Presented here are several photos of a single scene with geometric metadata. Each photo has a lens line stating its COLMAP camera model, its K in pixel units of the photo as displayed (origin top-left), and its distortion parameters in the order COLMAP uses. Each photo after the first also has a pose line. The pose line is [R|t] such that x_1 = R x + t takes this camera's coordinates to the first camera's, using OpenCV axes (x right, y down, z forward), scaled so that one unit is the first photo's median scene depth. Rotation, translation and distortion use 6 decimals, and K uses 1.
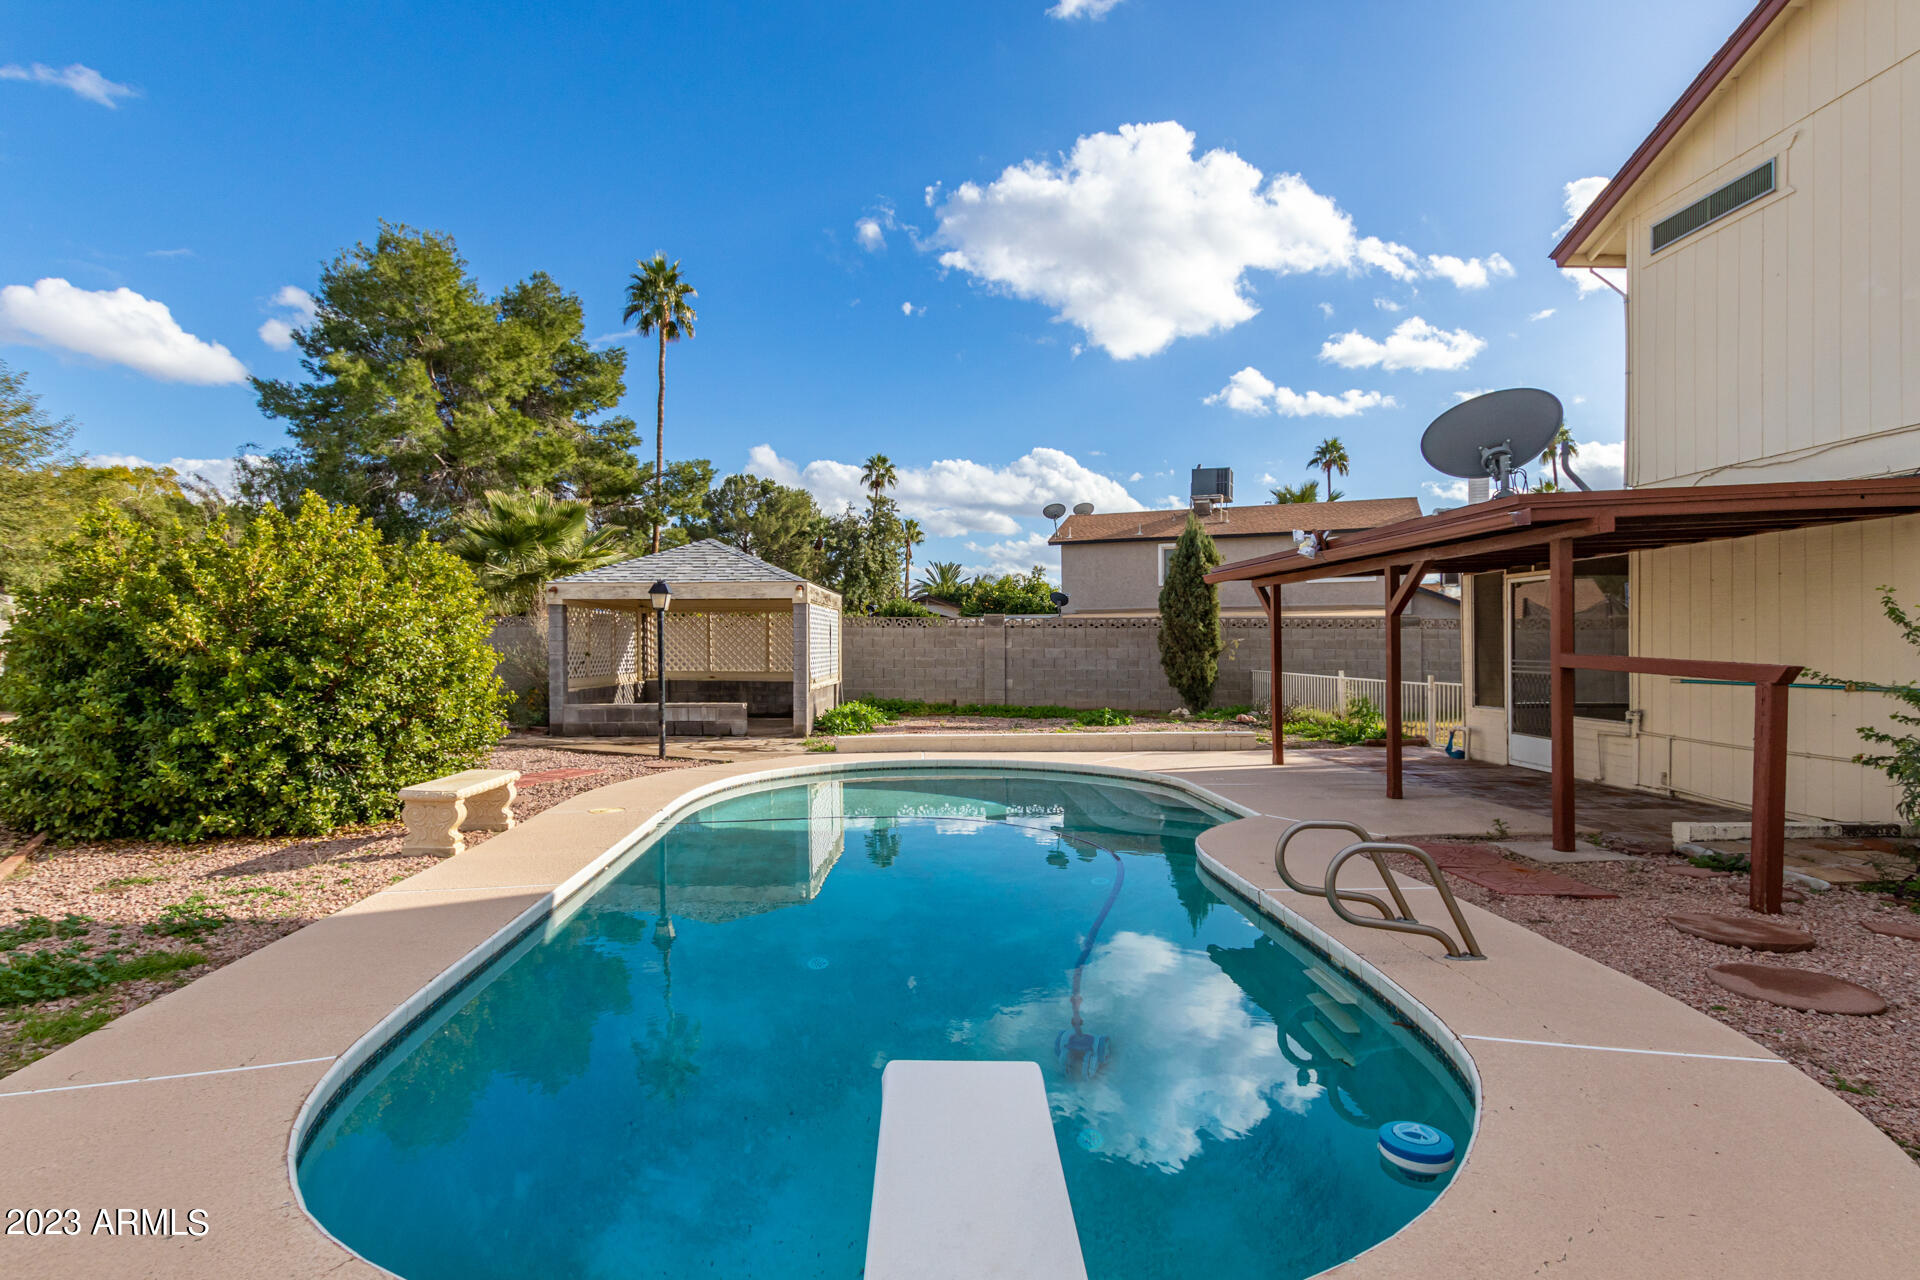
lens RADIAL K [[881.2, 0, 949.5], [0, 881.2, 634.6], [0, 0, 1]] dist [0.000203, -0.000216]
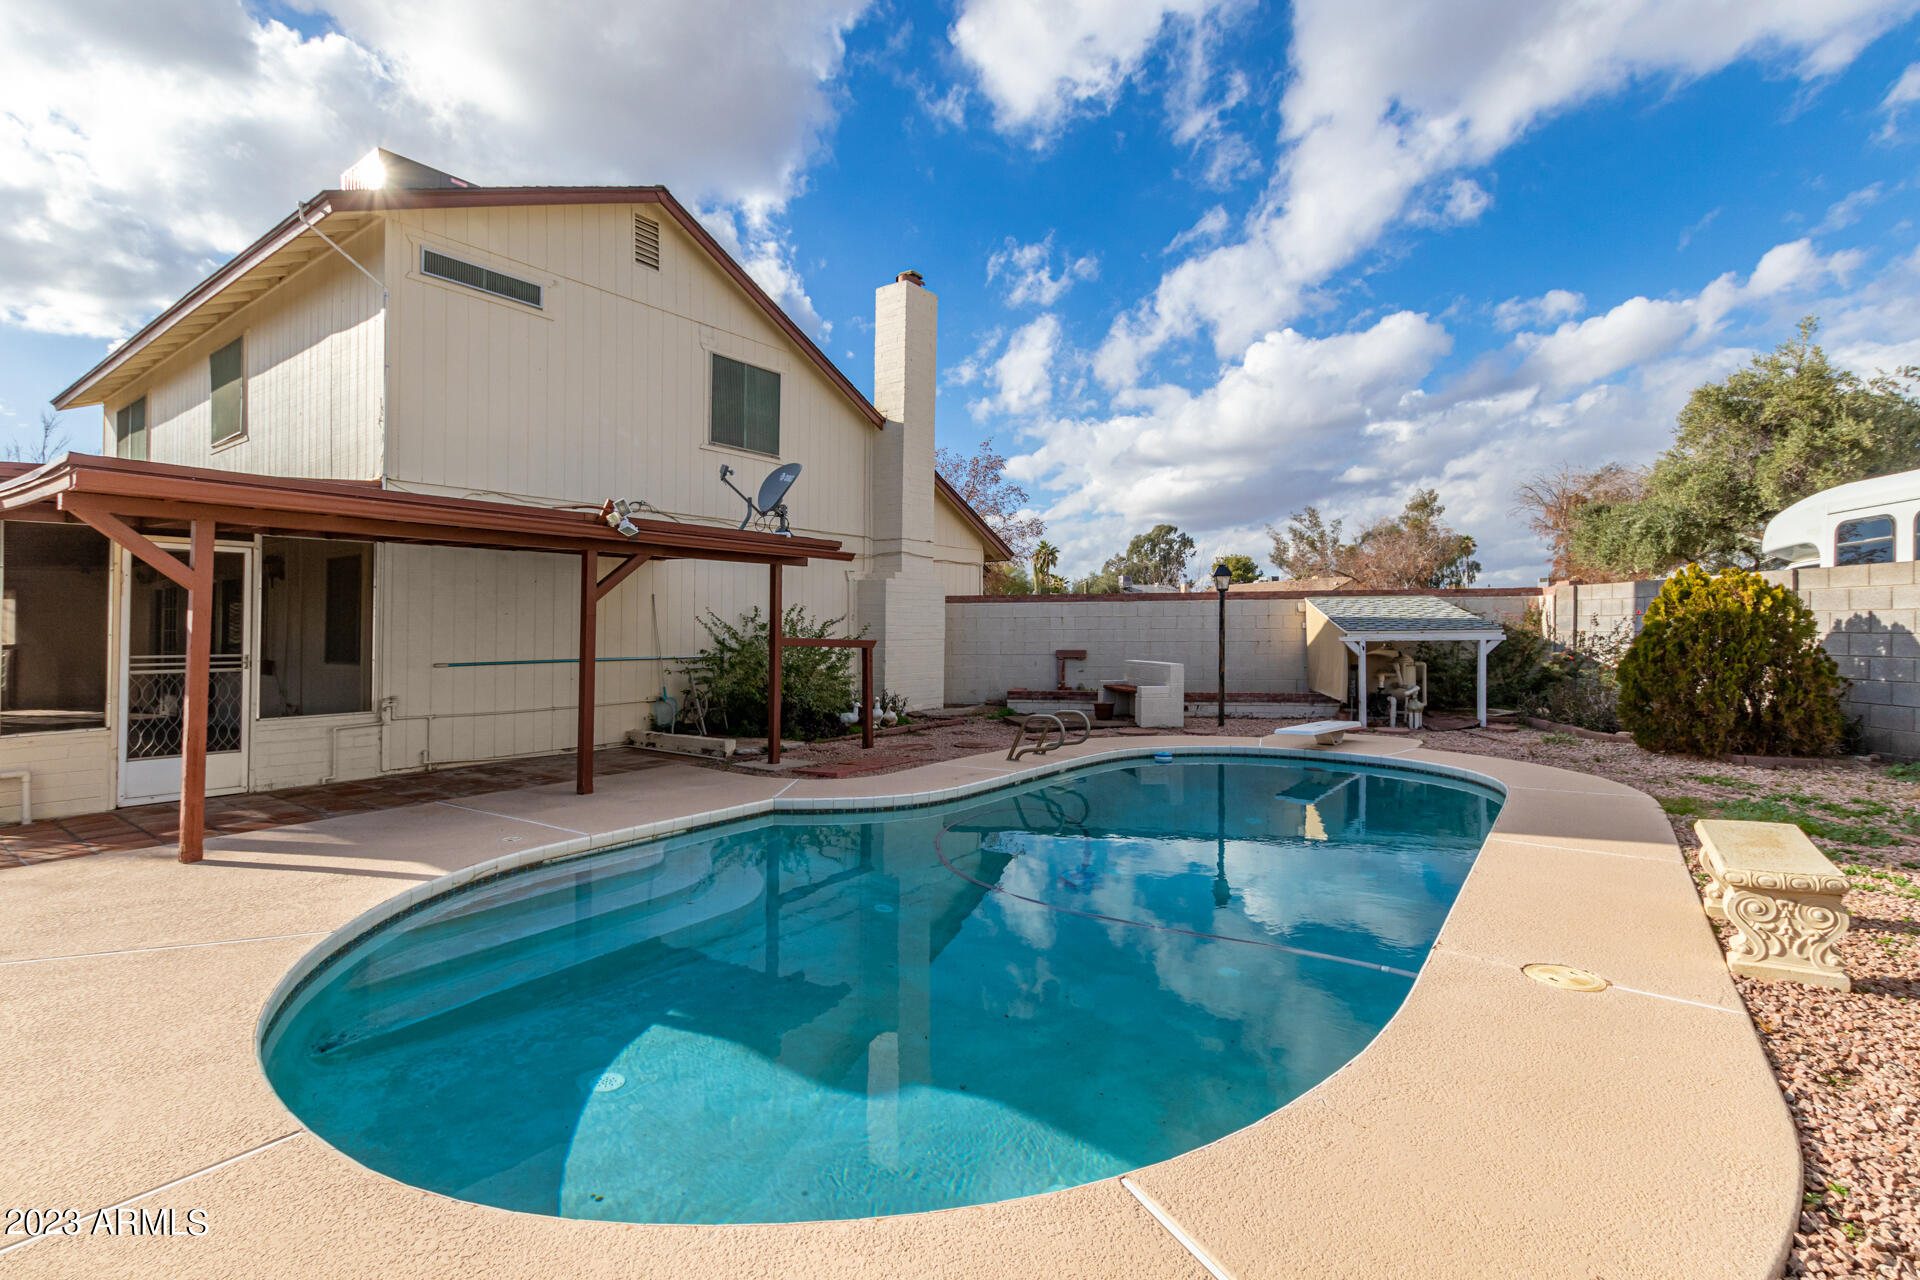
lens RADIAL K [[881.2, 0, 949.5], [0, 881.2, 634.6], [0, 0, 1]] dist [0.000203, -0.000216]
pose [[-0.757619, 0.000335, 0.652697, -0.347835], [-0.005171, 0.999965, -0.006516, 0.014087], [-0.652676, -0.008311, -0.757591, 1.213875]]
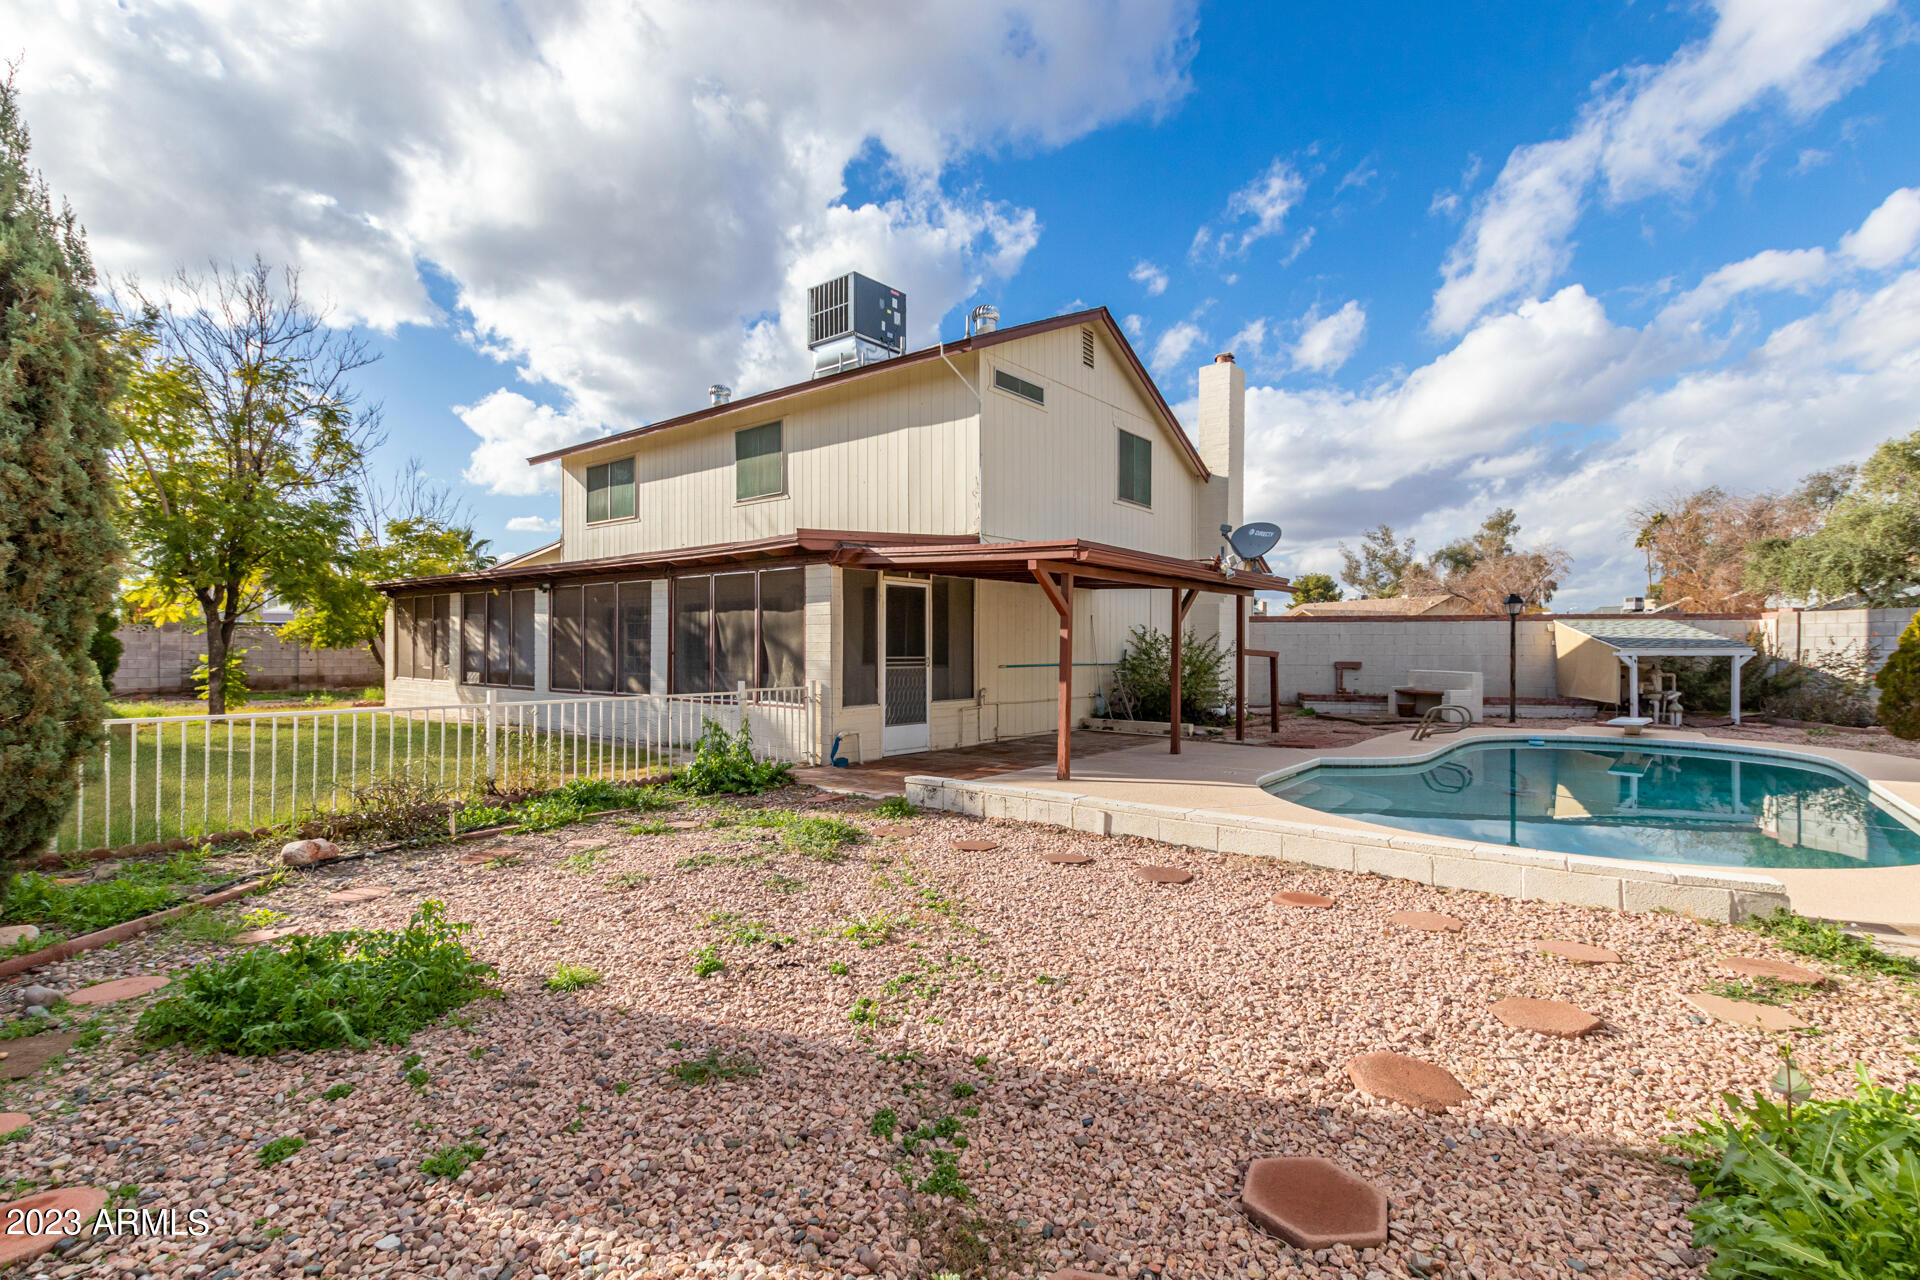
lens RADIAL K [[882.4, 0, 942.3], [0, 882.4, 650.7], [0, 0, 1]] dist [0.000099, -0.000212]
pose [[-0.727694, -0.006985, 0.685866, -0.158107], [-0.013726, 0.999896, -0.004381, 0.027210], [-0.685764, -0.012603, -0.727715, 1.877786]]
